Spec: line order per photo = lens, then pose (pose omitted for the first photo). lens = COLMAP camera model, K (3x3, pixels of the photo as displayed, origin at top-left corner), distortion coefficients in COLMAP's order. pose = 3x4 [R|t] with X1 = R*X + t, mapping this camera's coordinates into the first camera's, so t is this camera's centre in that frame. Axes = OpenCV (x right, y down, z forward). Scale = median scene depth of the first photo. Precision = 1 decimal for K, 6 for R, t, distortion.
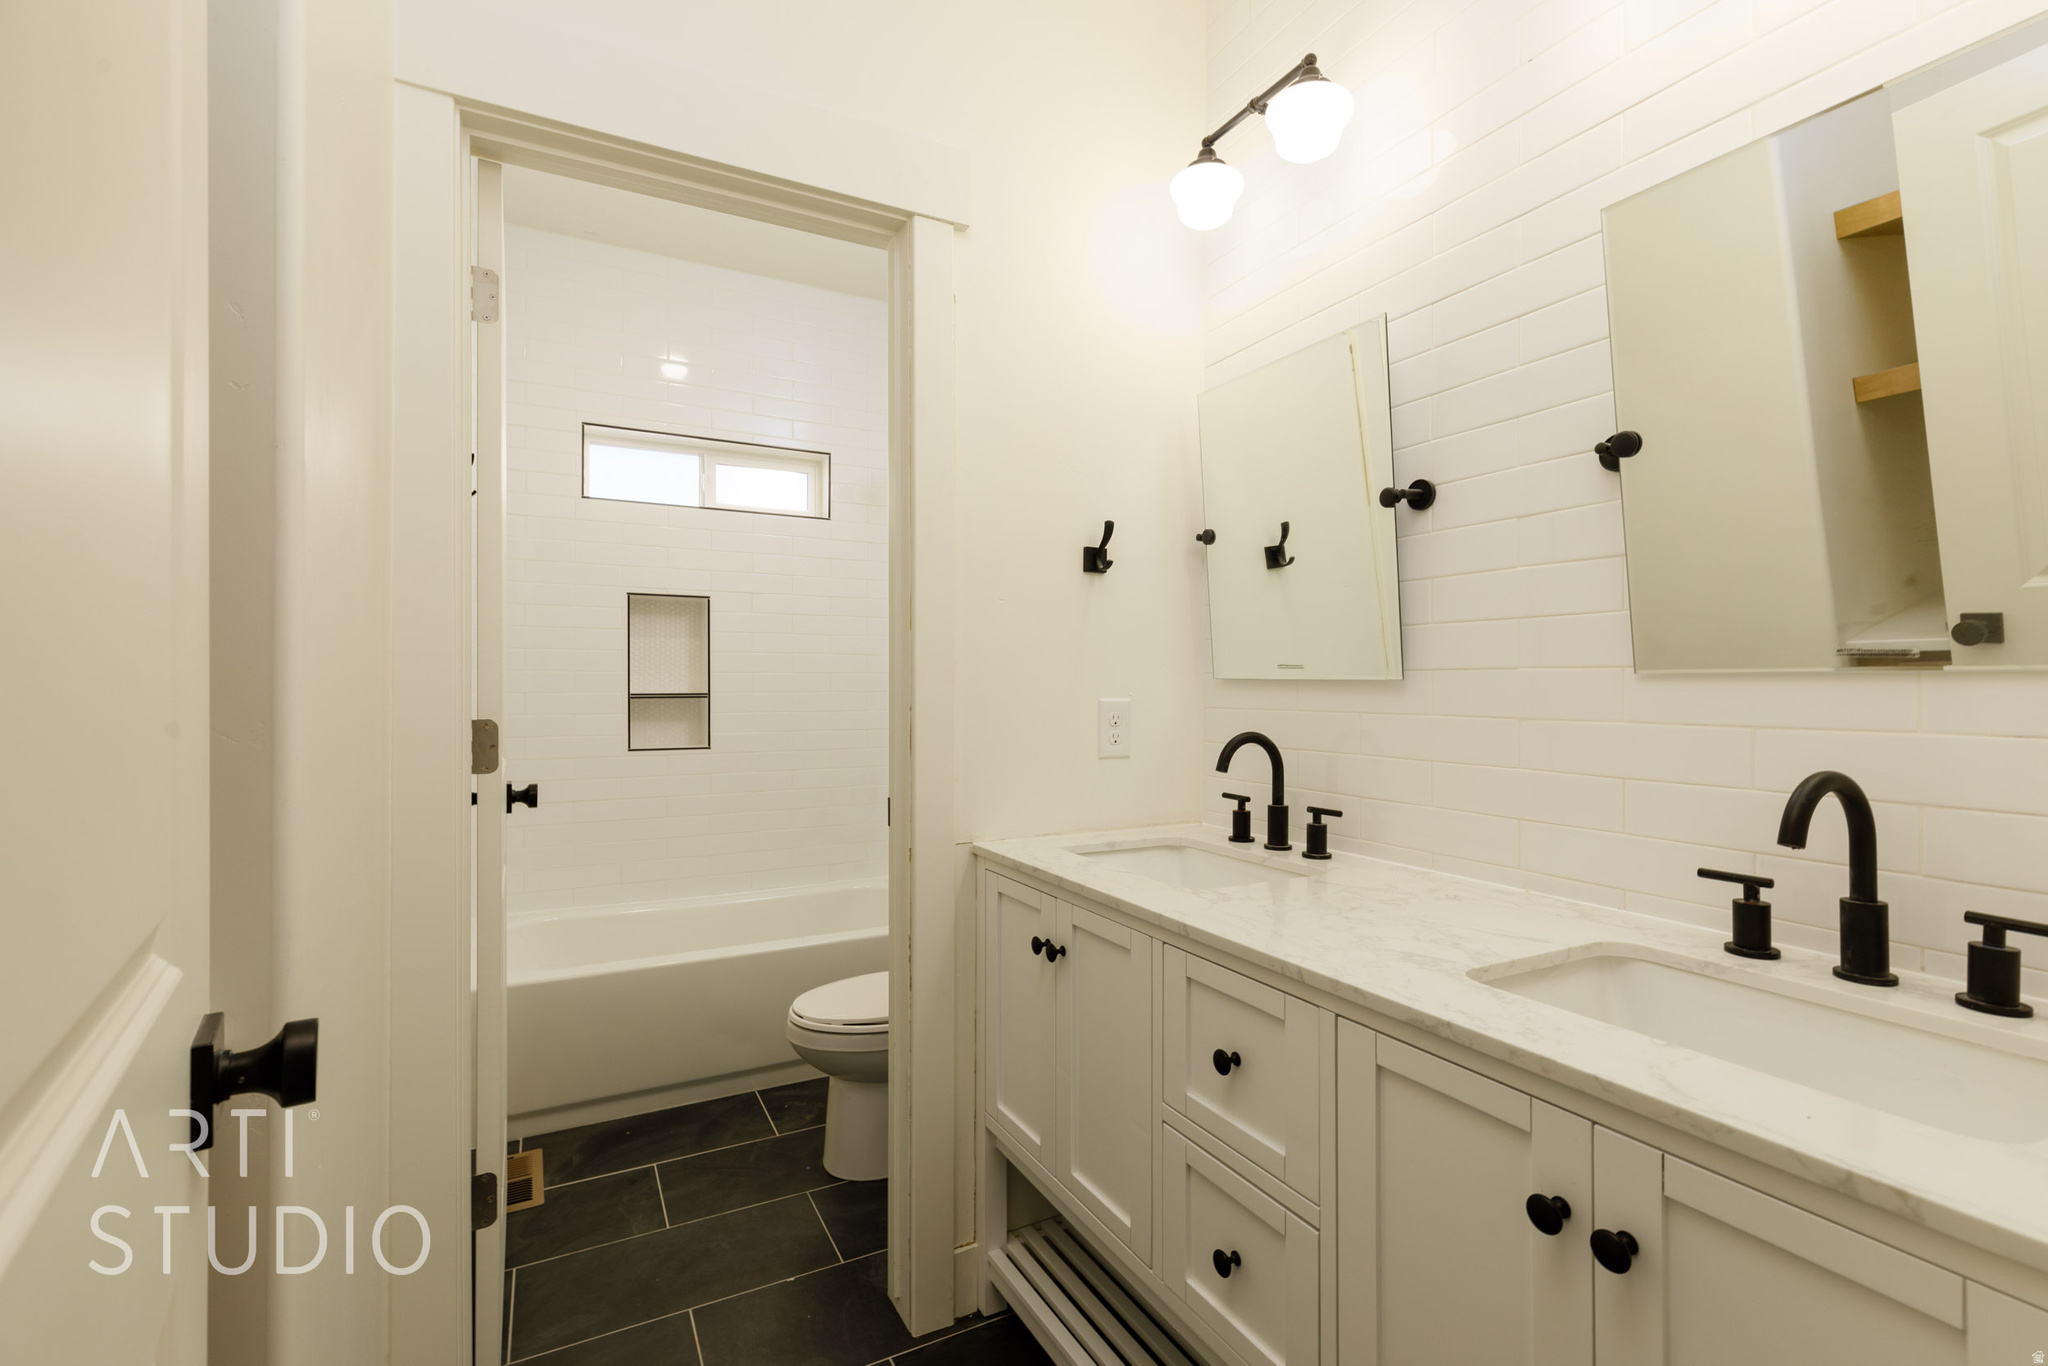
lens RADIAL K [[914.3, 0, 1030.9], [0, 914.3, 679.7], [0, 0, 1]] dist [0.010474, -0.003588]
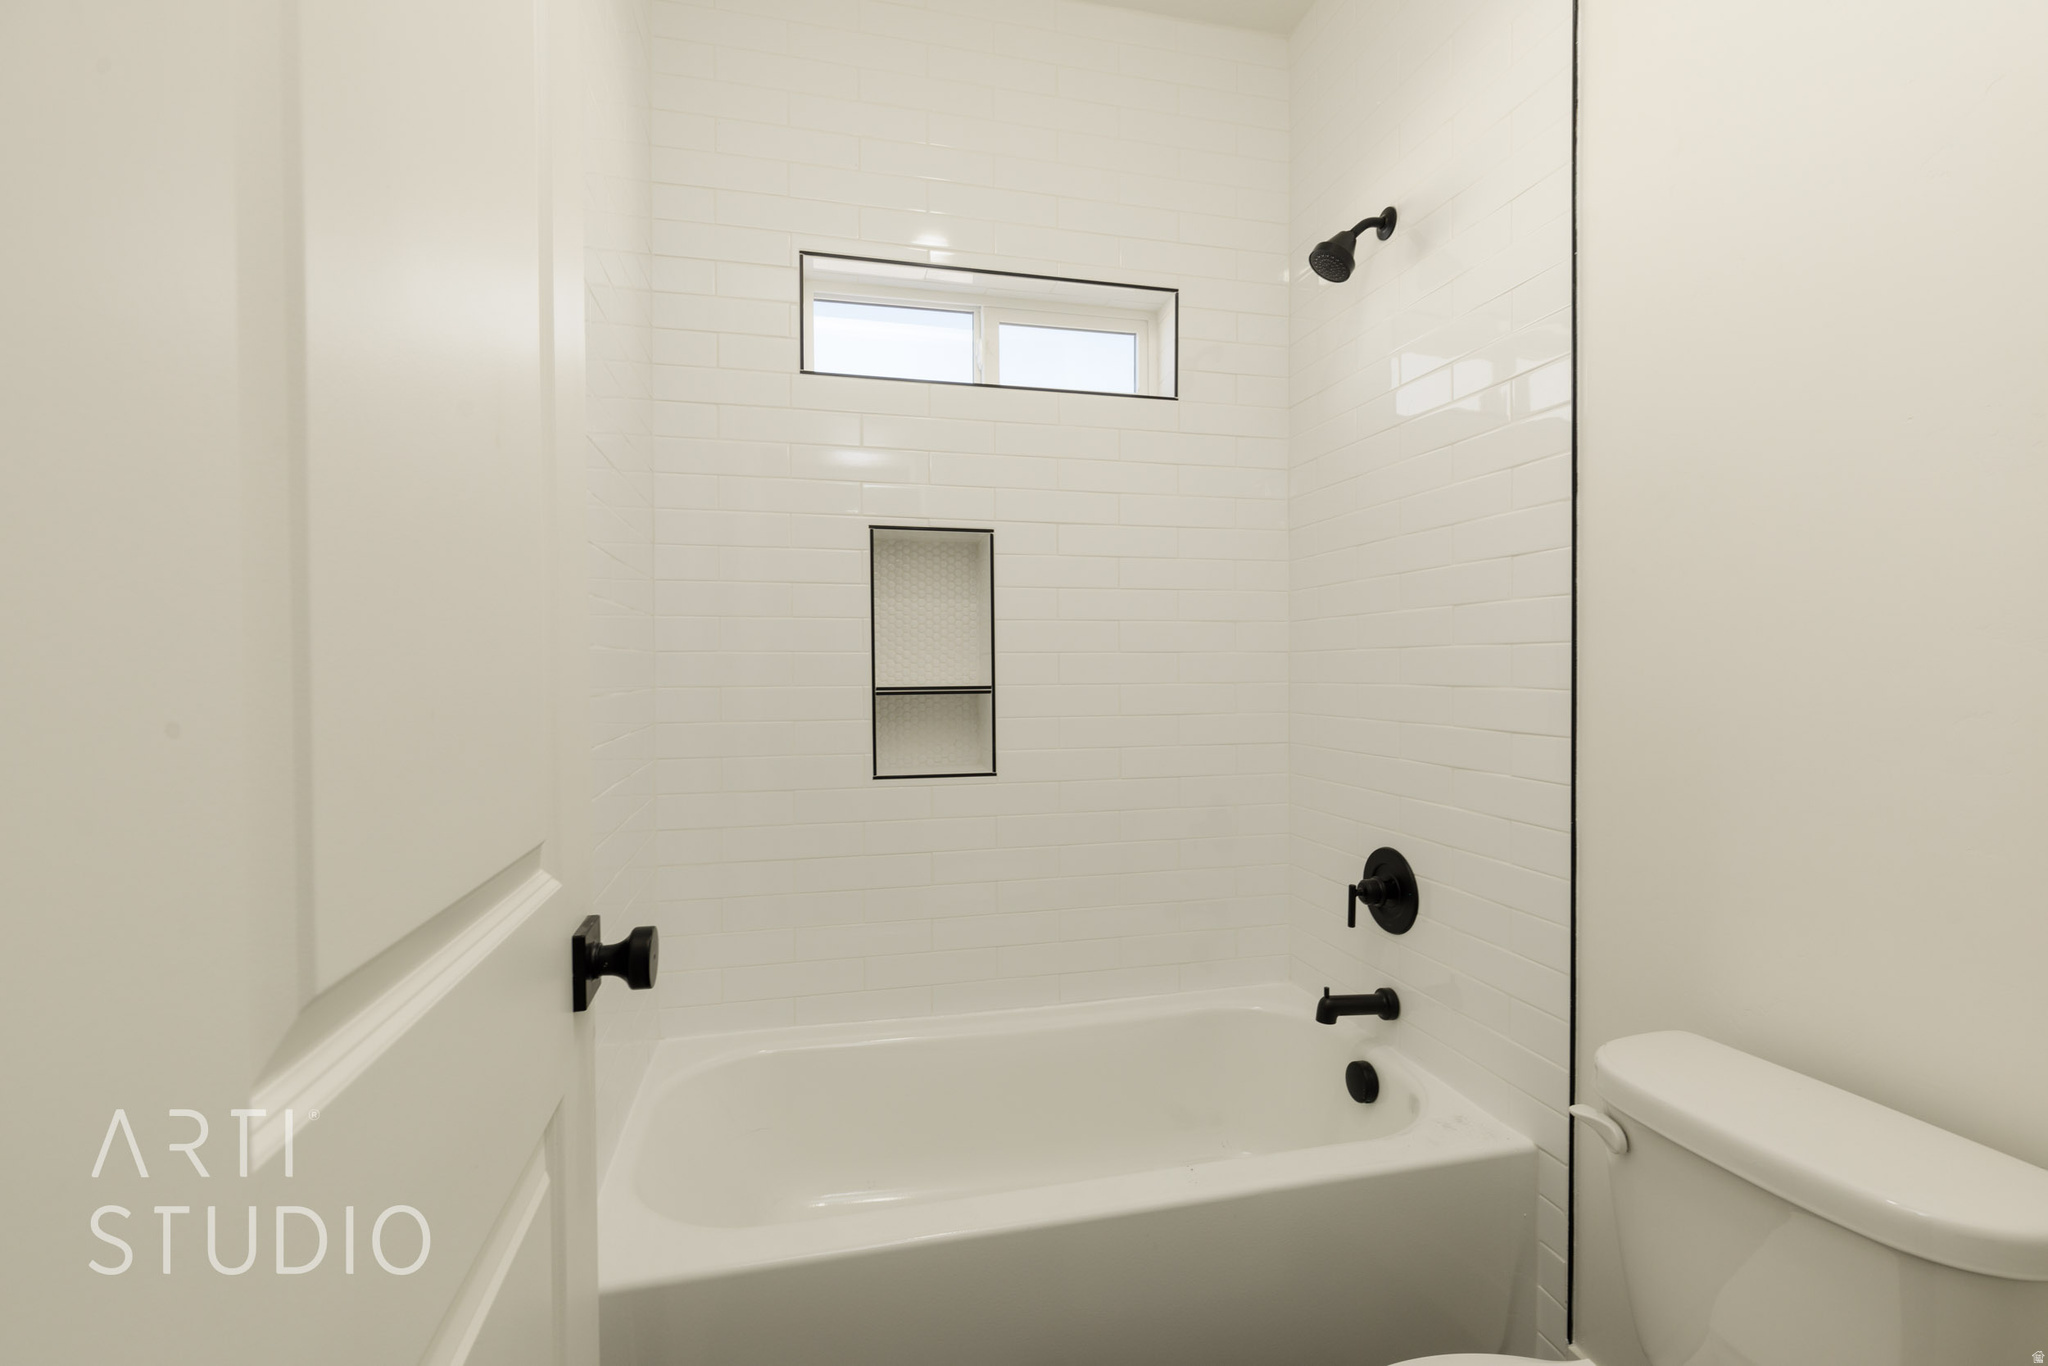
lens RADIAL K [[914.3, 0, 1030.9], [0, 914.3, 679.7], [0, 0, 1]] dist [0.010474, -0.003588]
pose [[0.969779, -0.004567, -0.243944, -0.176832], [0.007732, 0.999898, 0.012017, 0.003139], [0.243864, -0.013540, 0.969715, 0.408344]]
